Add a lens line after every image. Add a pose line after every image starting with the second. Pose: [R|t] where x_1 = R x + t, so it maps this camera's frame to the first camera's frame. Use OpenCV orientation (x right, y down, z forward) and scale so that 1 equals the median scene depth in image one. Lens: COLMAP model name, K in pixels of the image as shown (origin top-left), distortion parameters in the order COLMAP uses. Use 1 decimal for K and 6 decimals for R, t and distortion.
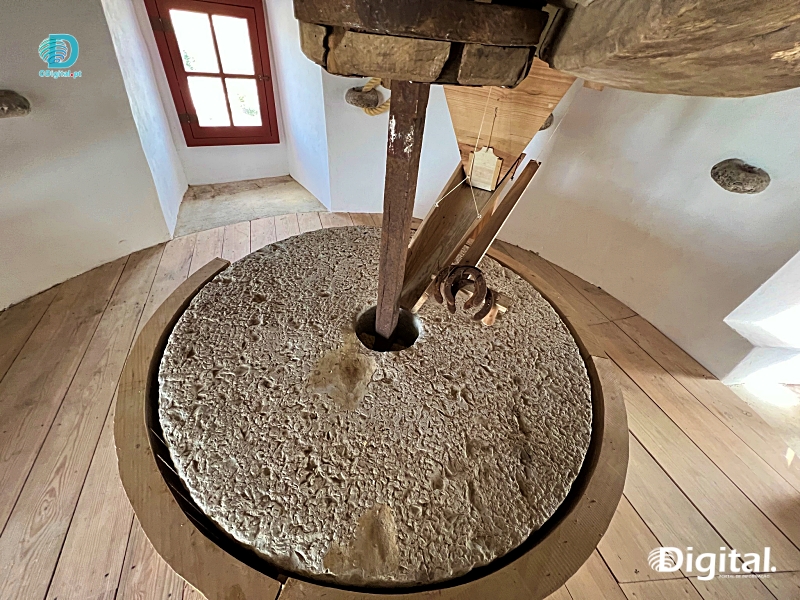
lens RADIAL K [[321.7, 0, 397.2], [0, 321.7, 301.4], [0, 0, 1]] dist [-0.003181, 0.000686]
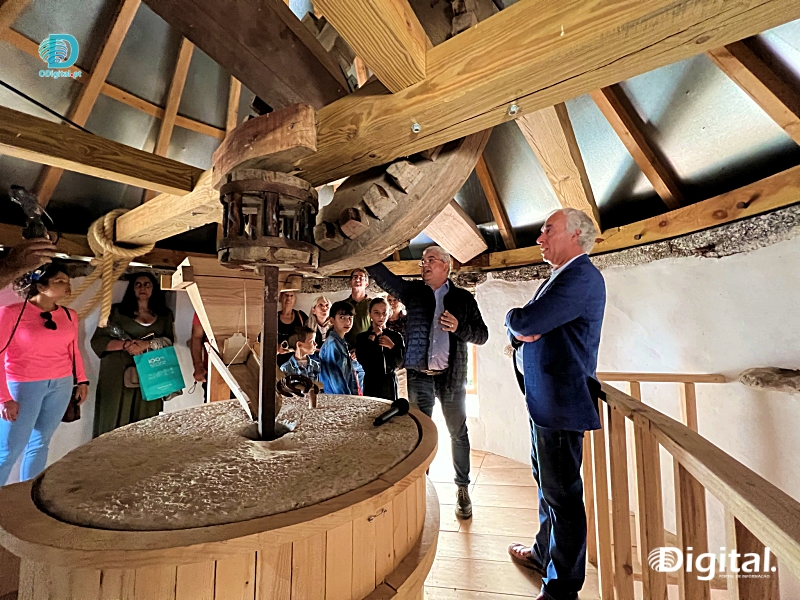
lens RADIAL K [[321.7, 0, 397.6], [0, 321.7, 297.2], [0, 0, 1]] dist [-0.003181, 0.000686]
pose [[0.430824, -0.033517, 0.901814, -0.387791], [0.637566, 0.718535, -0.277879, 0.158895], [-0.638671, 0.694682, 0.330931, -0.054426]]
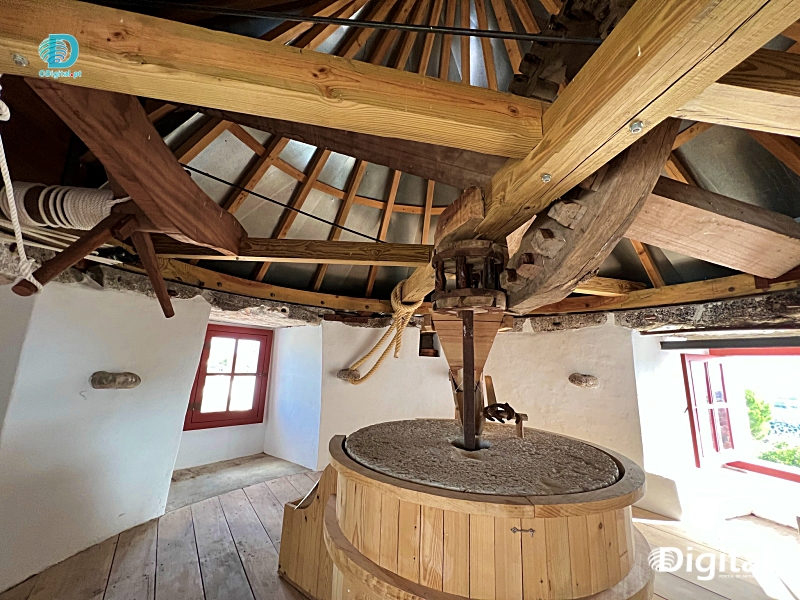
lens RADIAL K [[321.7, 0, 399.2], [0, 321.7, 298.4], [0, 0, 1]] dist [-0.003181, 0.000686]
pose [[0.949714, -0.013882, 0.312812, -0.347685], [0.253402, 0.620917, -0.741788, 0.294771], [-0.183933, 0.783754, 0.593211, -0.180073]]
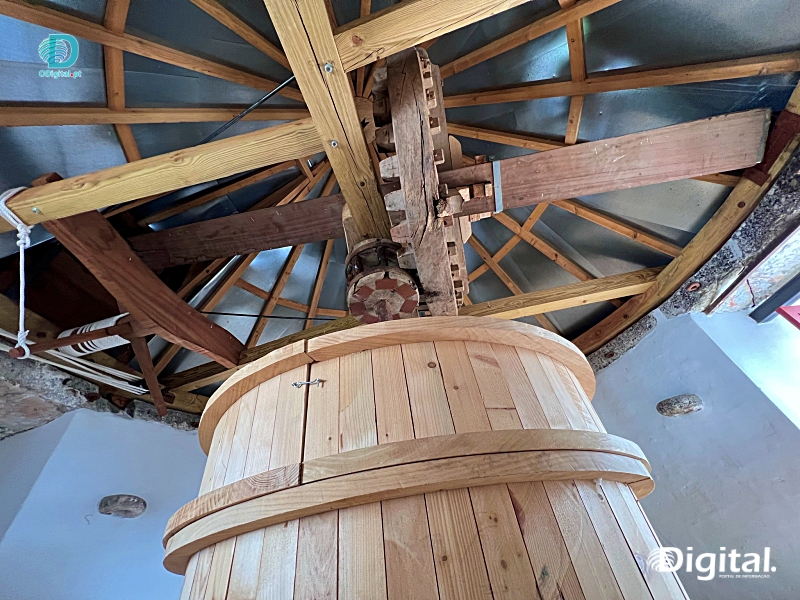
lens RADIAL K [[321.7, 0, 401.5], [0, 321.7, 298.2], [0, 0, 1]] dist [-0.003181, 0.000686]
pose [[0.968393, -0.232220, 0.091047, -0.009860], [0.110334, 0.071439, -0.991324, 0.522847], [0.223701, 0.970036, 0.094803, 0.160359]]
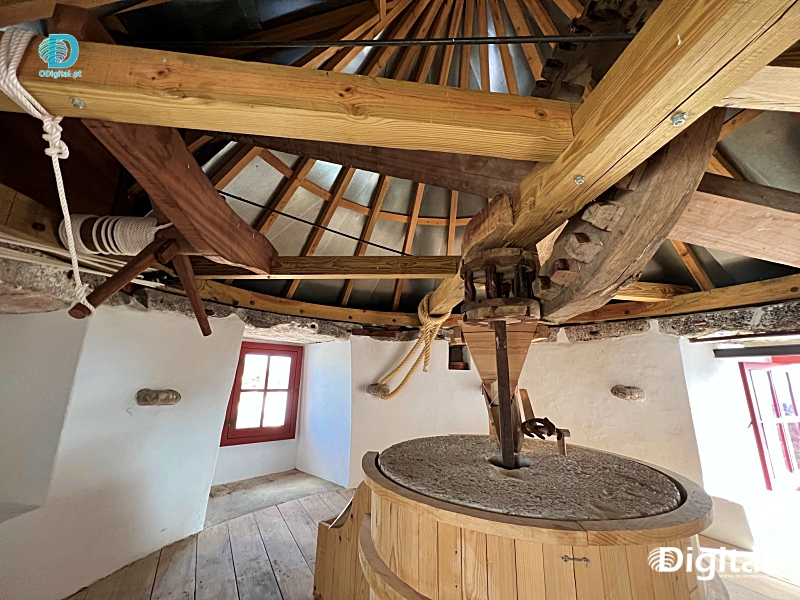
lens RADIAL K [[321.7, 0, 398.7], [0, 321.7, 298.1], [0, 0, 1]] dist [-0.003181, 0.000686]
pose [[0.971155, -0.033235, 0.236121, -0.352175], [0.211043, 0.580727, -0.786268, 0.289050], [-0.110991, 0.813420, 0.570990, -0.173394]]
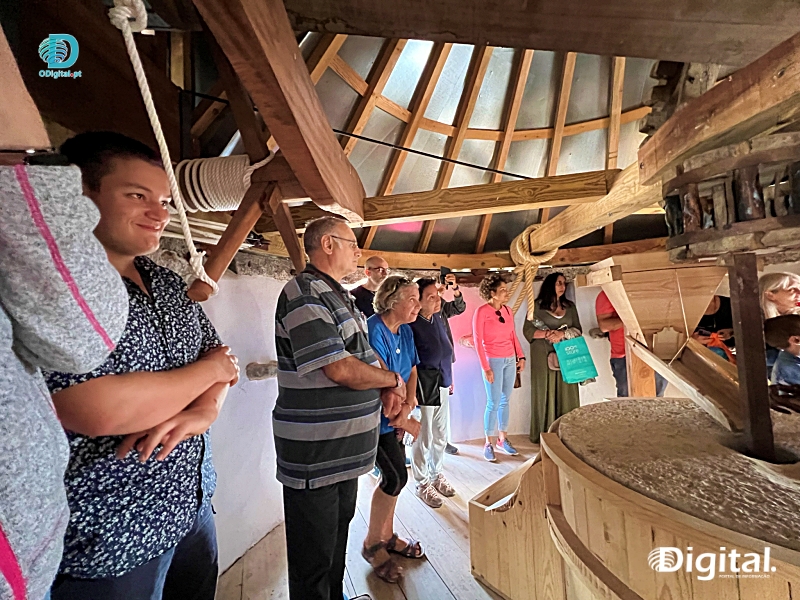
lens RADIAL K [[321.7, 0, 395.2], [0, 321.7, 299.9], [0, 0, 1]] dist [-0.003181, 0.000686]
pose [[0.985017, -0.142679, 0.096876, -0.524777], [0.169612, 0.699823, -0.693887, 0.109897], [0.031207, 0.699922, 0.713538, -0.066598]]
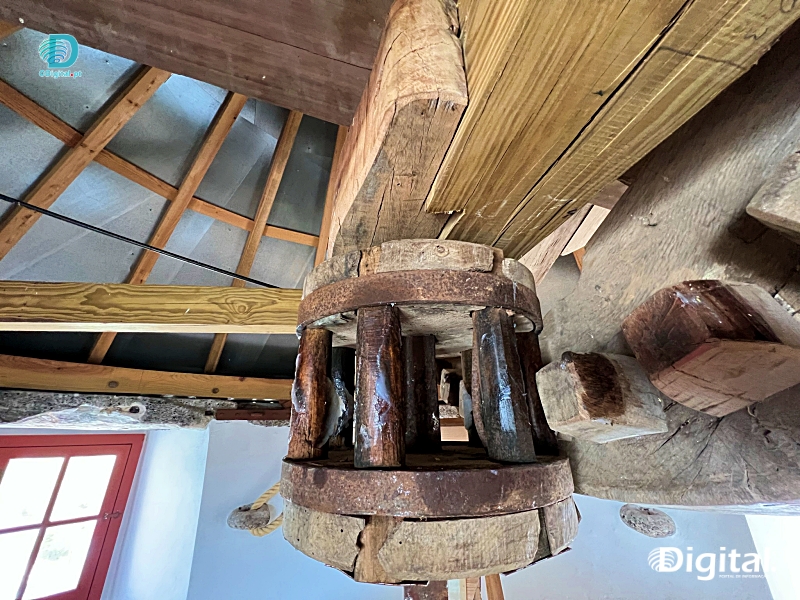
lens RADIAL K [[321.7, 0, 399.1], [0, 321.7, 297.7], [0, 0, 1]] dist [-0.003181, 0.000686]
pose [[0.929243, 0.029028, 0.368328, -0.071741], [0.312399, 0.470542, -0.825225, -0.081382], [-0.197269, 0.881900, 0.428179, 0.044222]]
